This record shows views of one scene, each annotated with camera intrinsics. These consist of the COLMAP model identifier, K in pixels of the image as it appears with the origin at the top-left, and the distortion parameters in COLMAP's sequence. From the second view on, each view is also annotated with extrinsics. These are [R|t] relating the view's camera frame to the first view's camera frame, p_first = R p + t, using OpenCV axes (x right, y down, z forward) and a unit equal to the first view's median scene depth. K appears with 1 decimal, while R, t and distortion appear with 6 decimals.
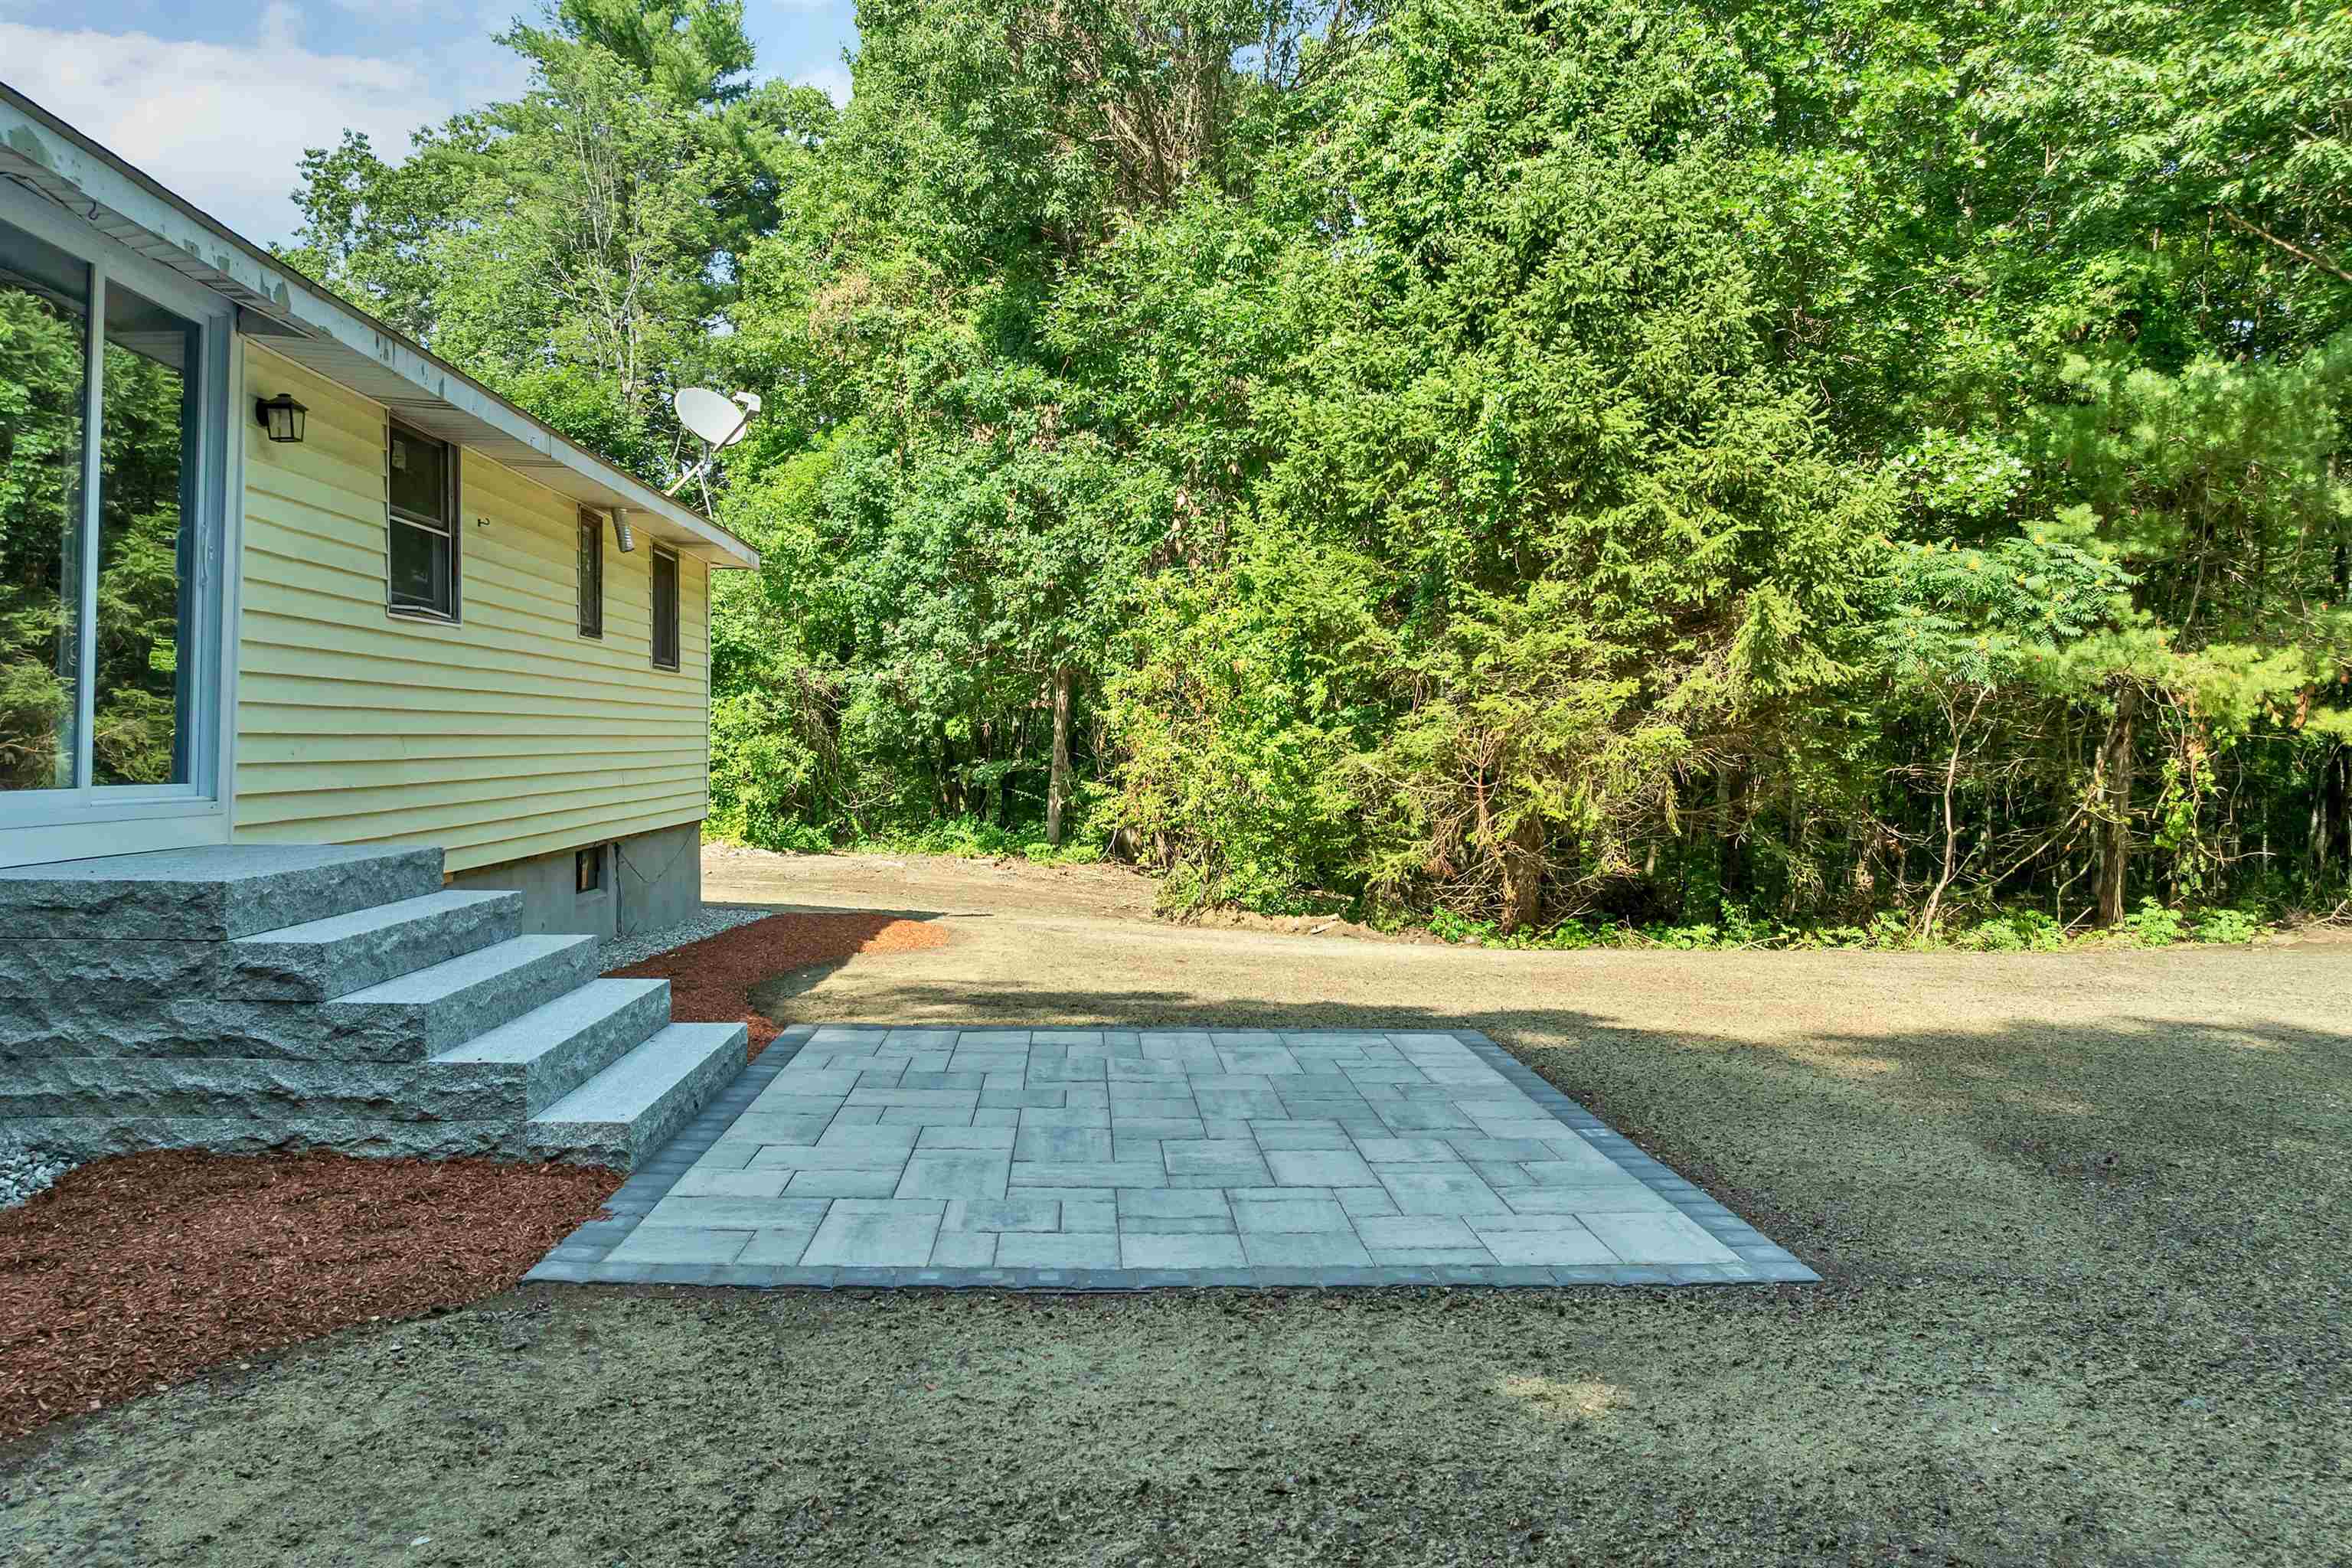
lens RADIAL K [[1635.5, 0, 1176.0], [0, 1635.5, 784.0], [0, 0, 1]] dist [-0.002993, -0.031780]
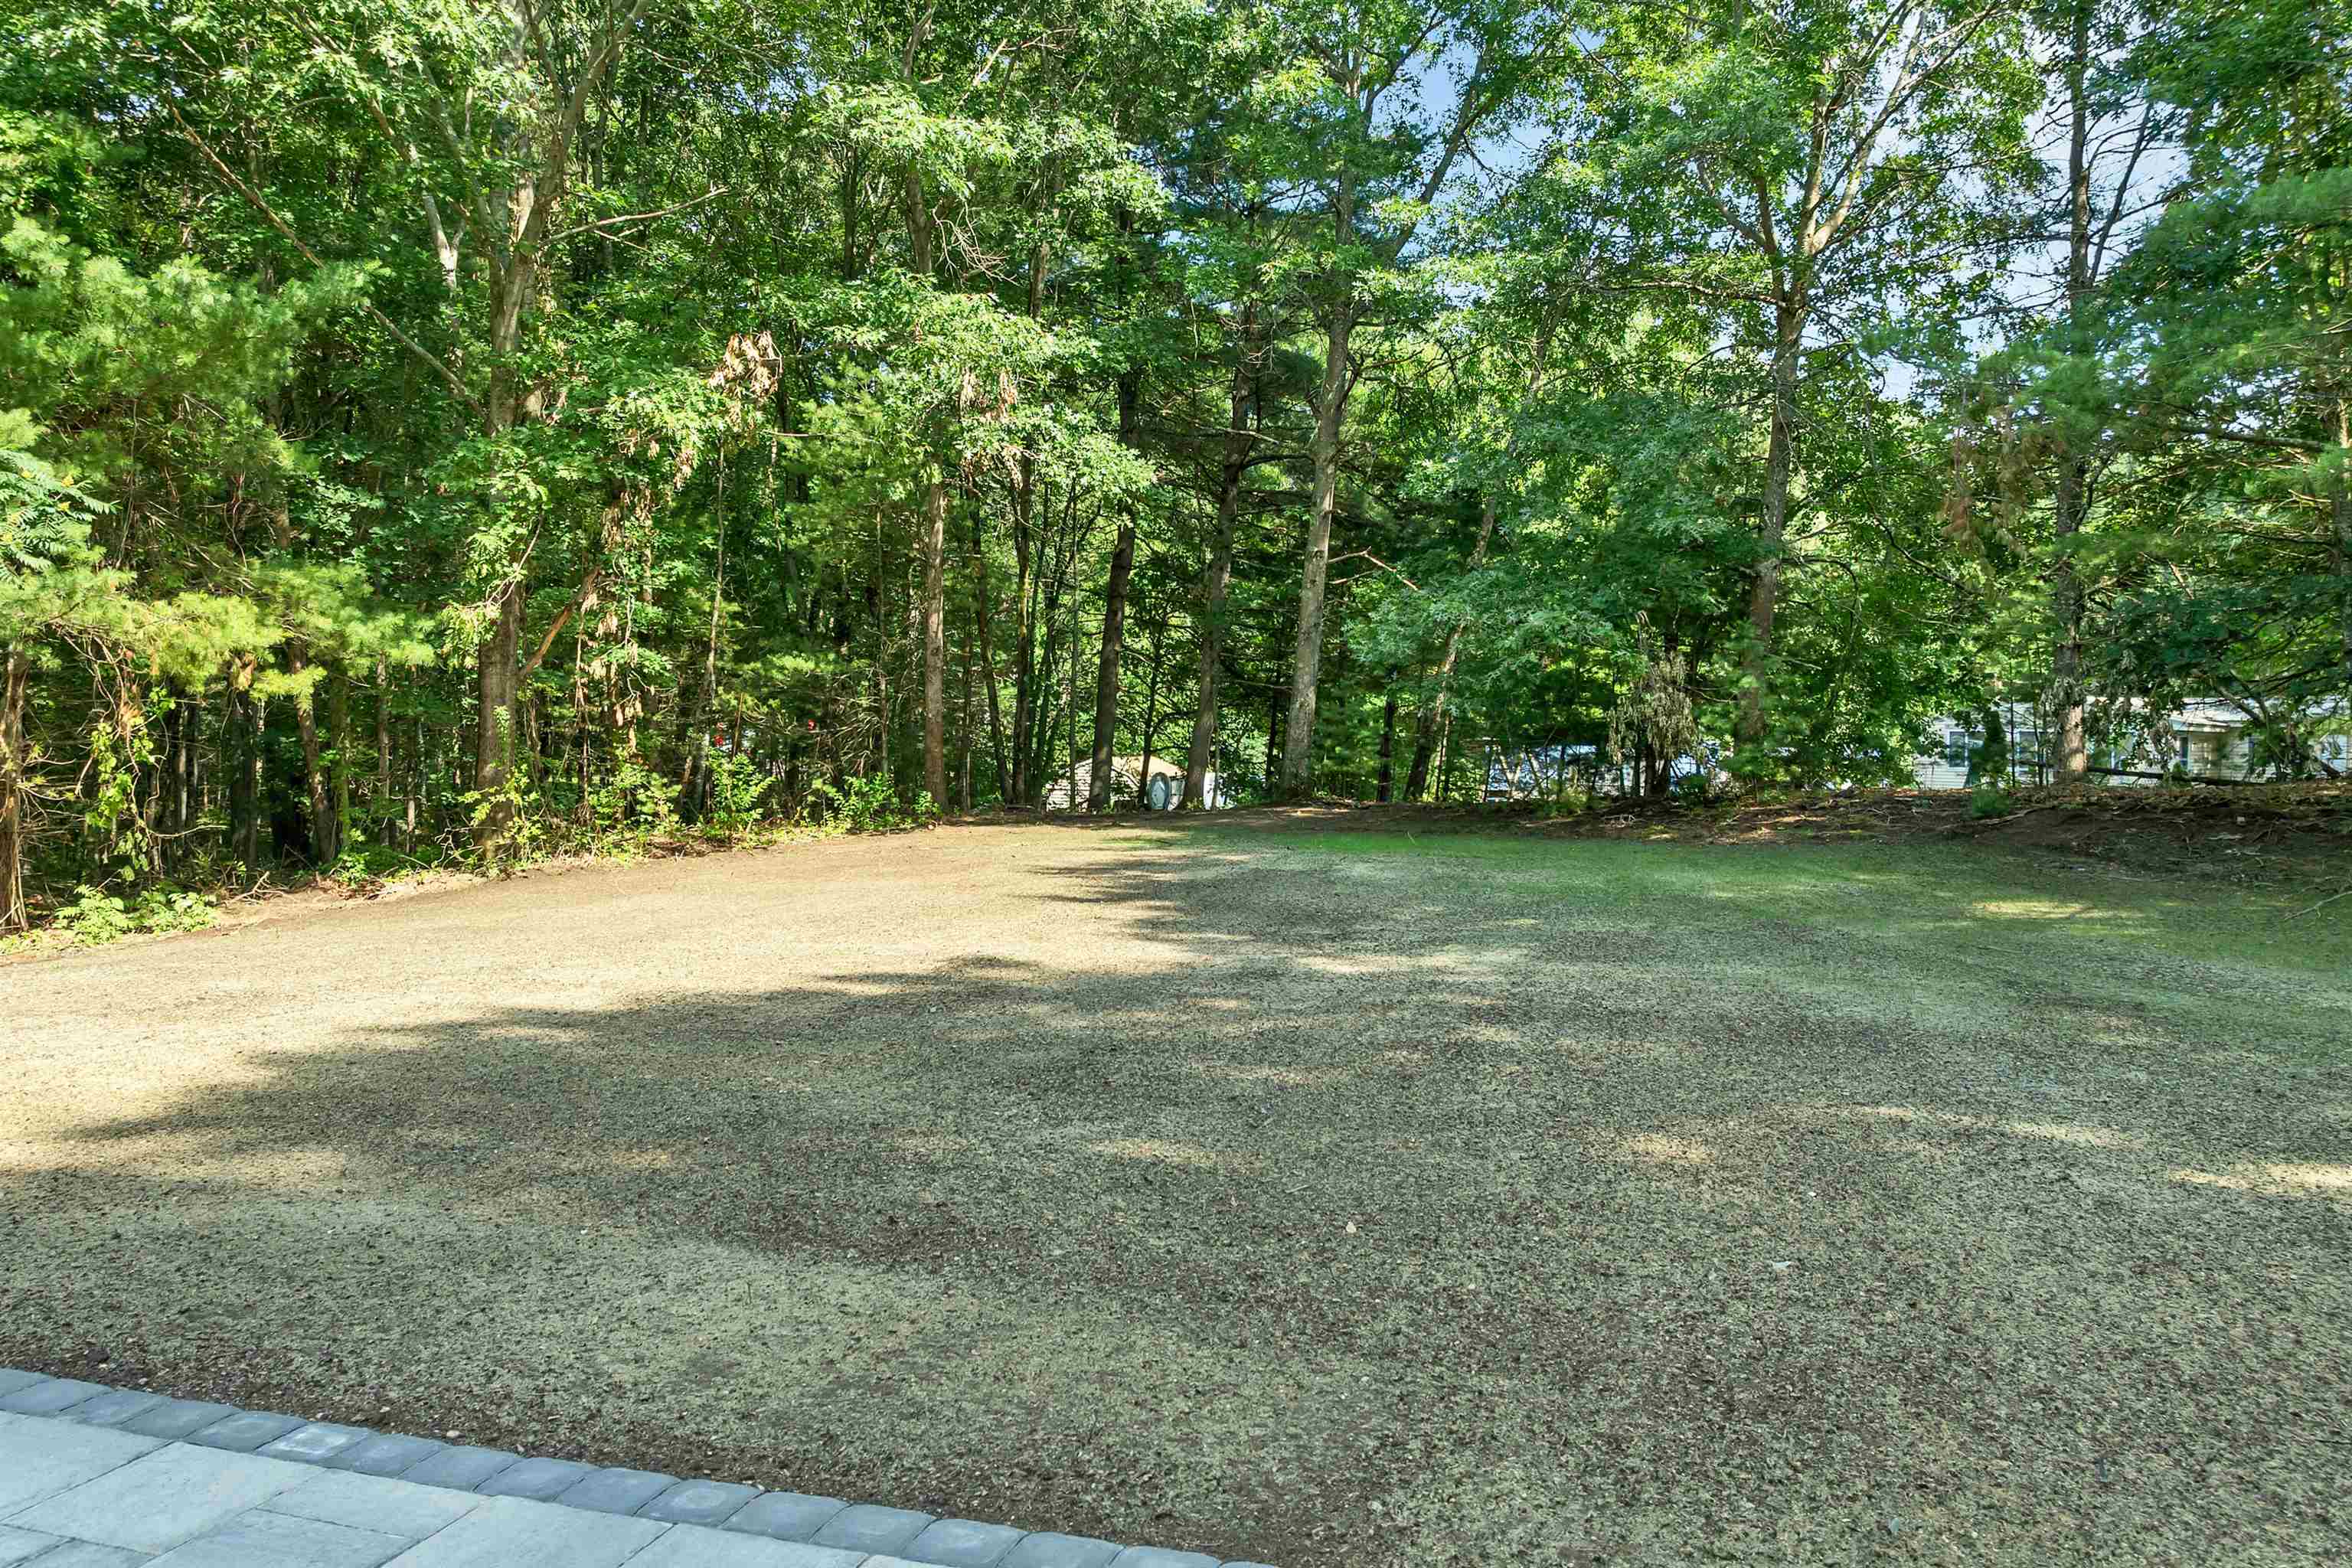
lens RADIAL K [[1635.5, 0, 1176.0], [0, 1635.5, 784.0], [0, 0, 1]] dist [-0.002993, -0.031780]
pose [[0.313123, -0.034473, 0.949087, -0.032115], [0.020366, 0.999355, 0.029579, 0.002691], [-0.949494, 0.010067, 0.313623, 0.206343]]
